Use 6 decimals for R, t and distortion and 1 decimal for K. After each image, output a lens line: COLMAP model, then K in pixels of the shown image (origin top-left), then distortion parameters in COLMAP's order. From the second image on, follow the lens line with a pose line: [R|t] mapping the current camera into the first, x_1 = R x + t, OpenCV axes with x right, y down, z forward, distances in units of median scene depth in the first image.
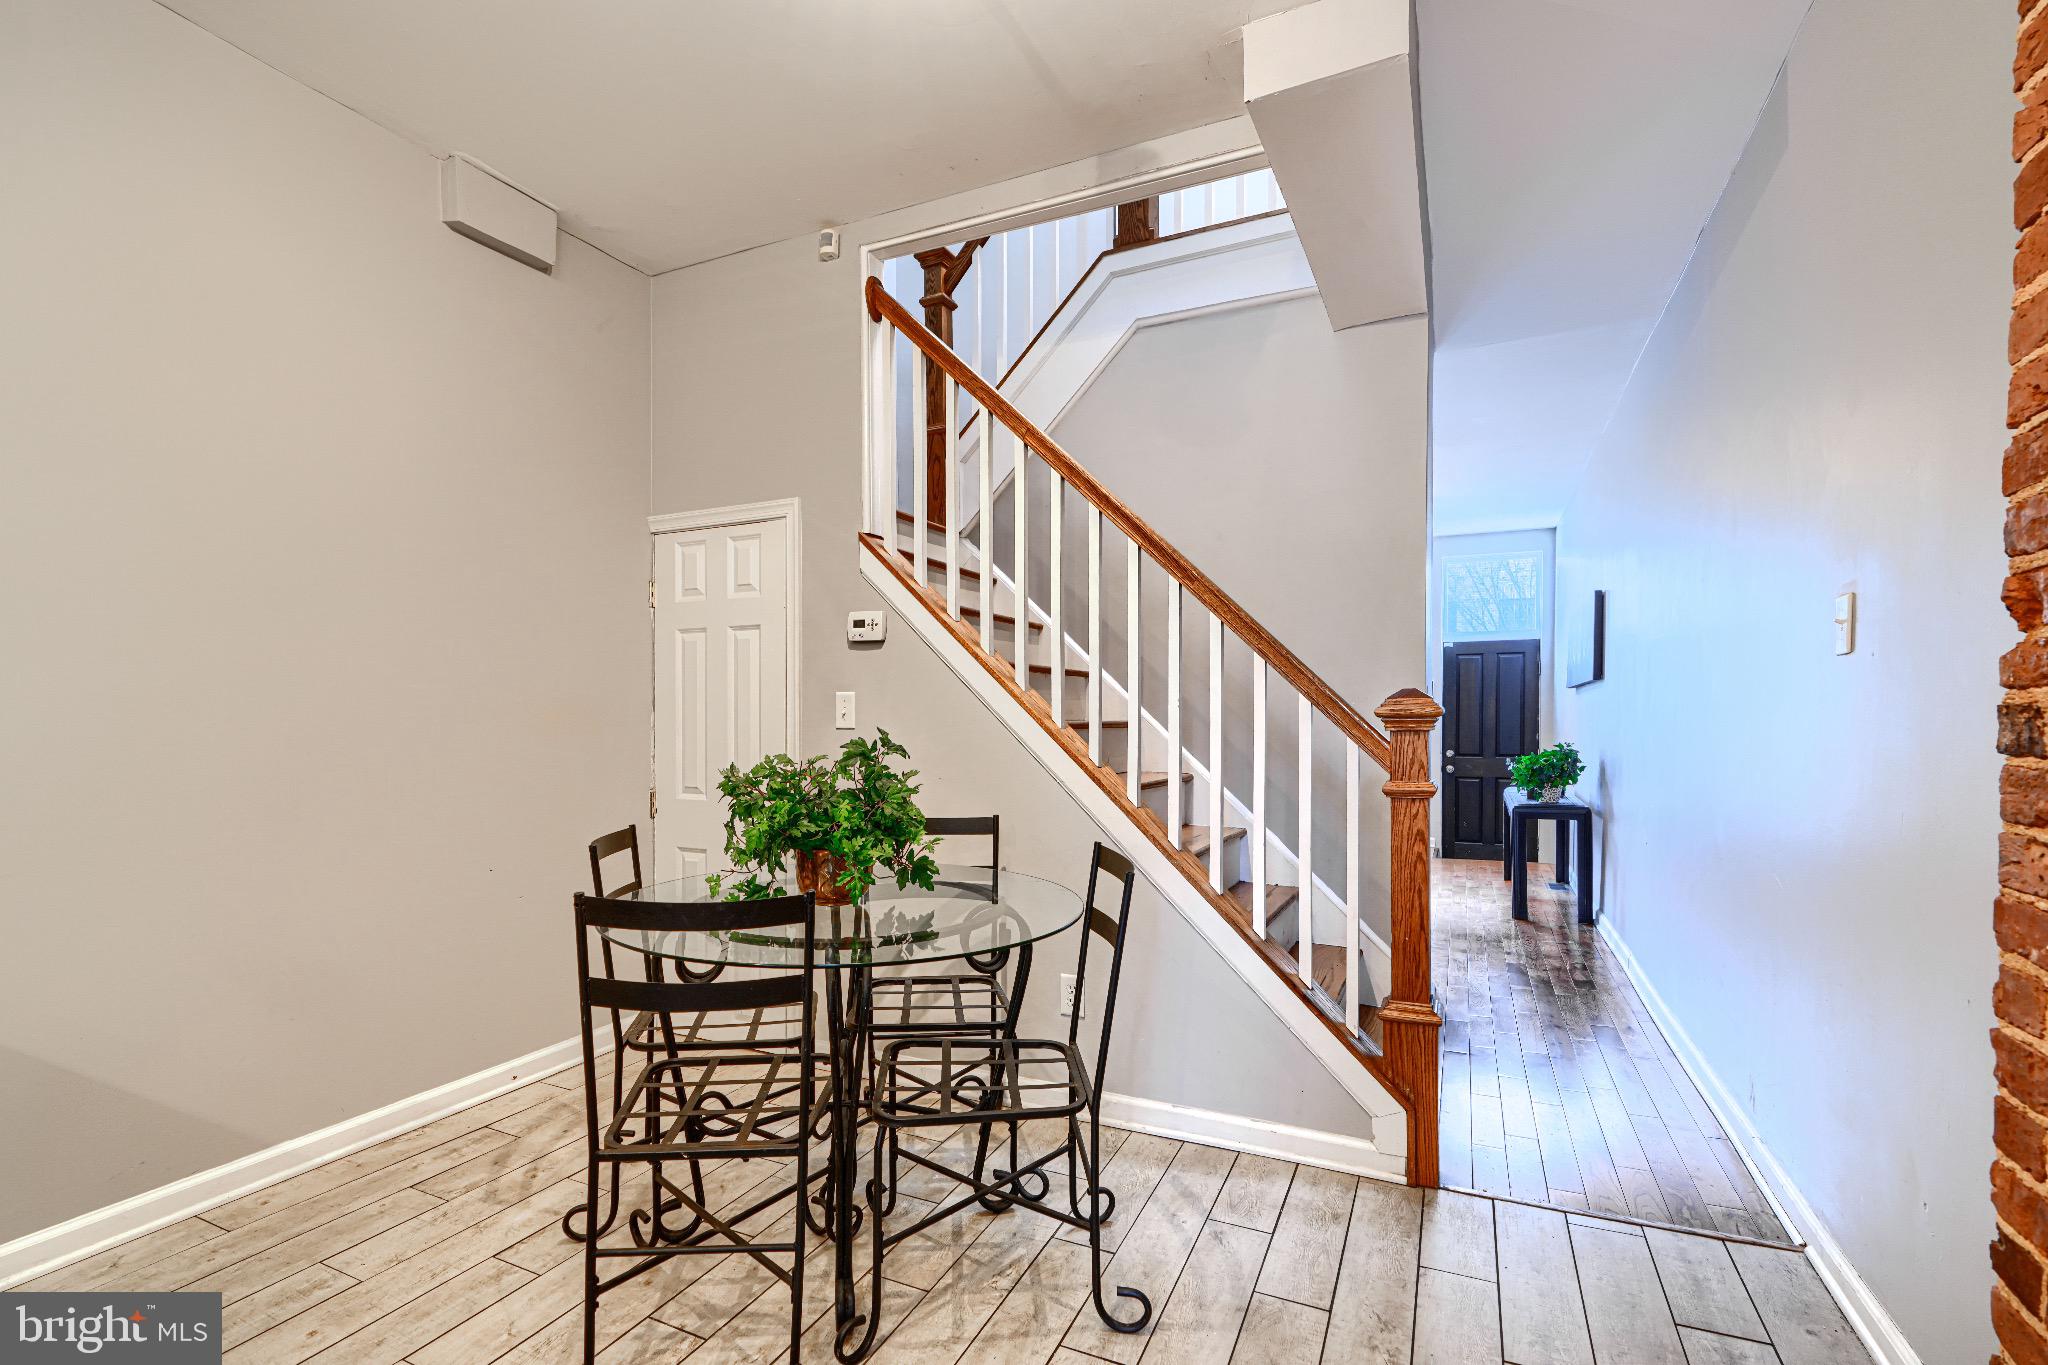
lens RADIAL K [[938.4, 0, 1020.5], [0, 938.4, 726.2], [0, 0, 1]] dist [0.000285, -0.000044]
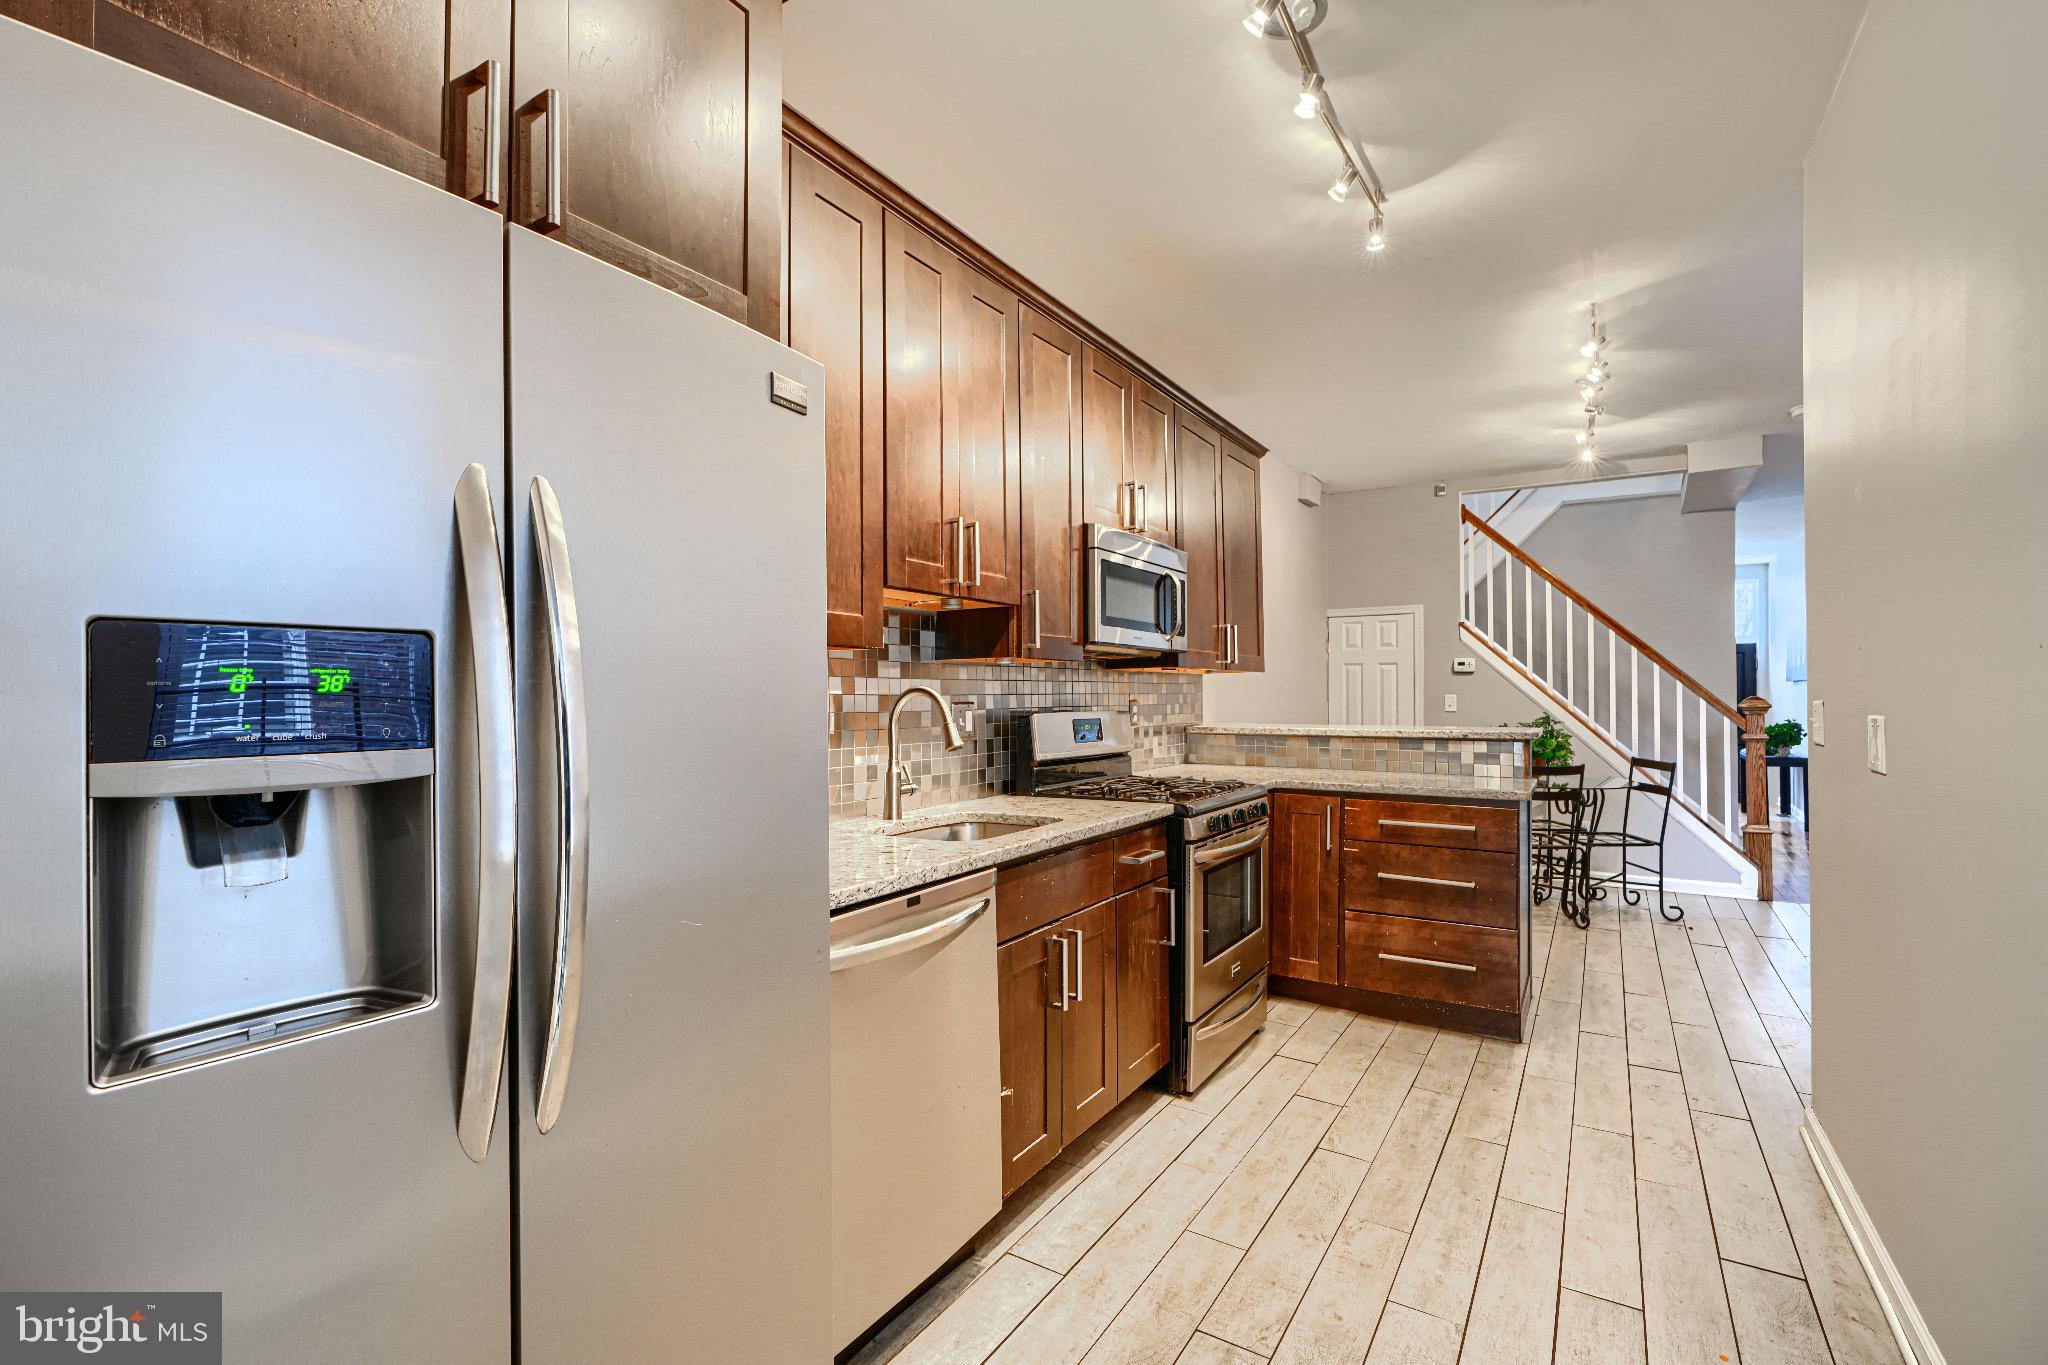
lens RADIAL K [[919.7, 0, 1024.0], [0, 919.7, 682.5], [0, 0, 1]] dist [0.000394, 0.000219]
pose [[0.992143, -0.003203, -0.125067, -1.231748], [0.000787, 0.999812, -0.019363, -0.033818], [0.125106, 0.019113, 0.991959, -1.691086]]
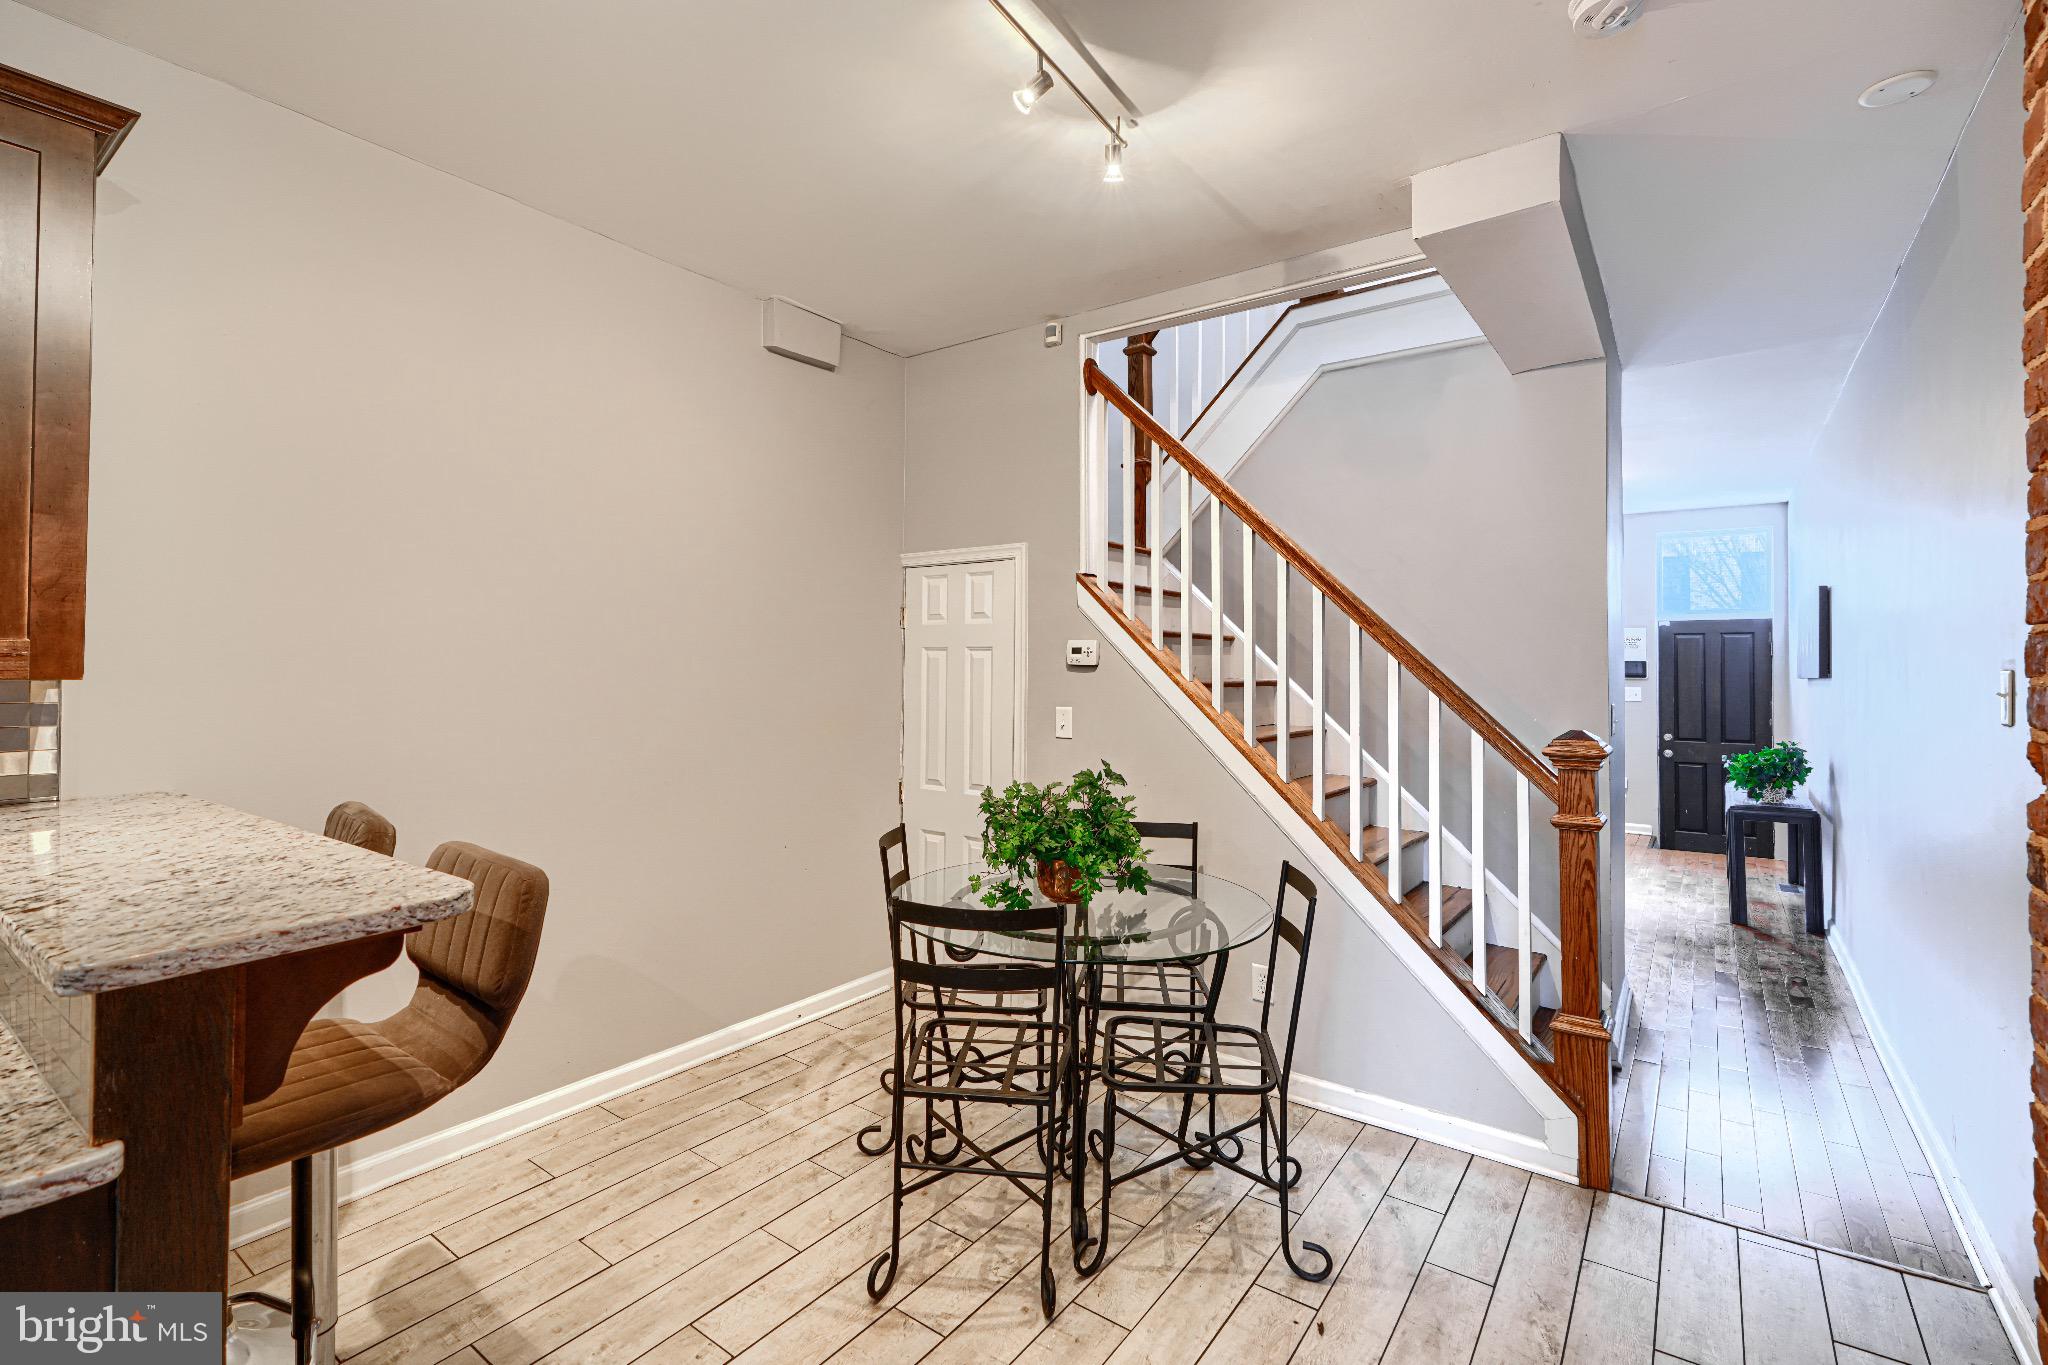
lens RADIAL K [[928.9, 0, 1019.2], [0, 928.9, 646.0], [0, 0, 1]] dist [0.000370, 0.000248]
pose [[0.980645, 0.001672, -0.195789, -0.017997], [-0.008142, 0.999447, -0.032250, -0.103312], [0.195627, 0.033220, 0.980116, -0.218507]]
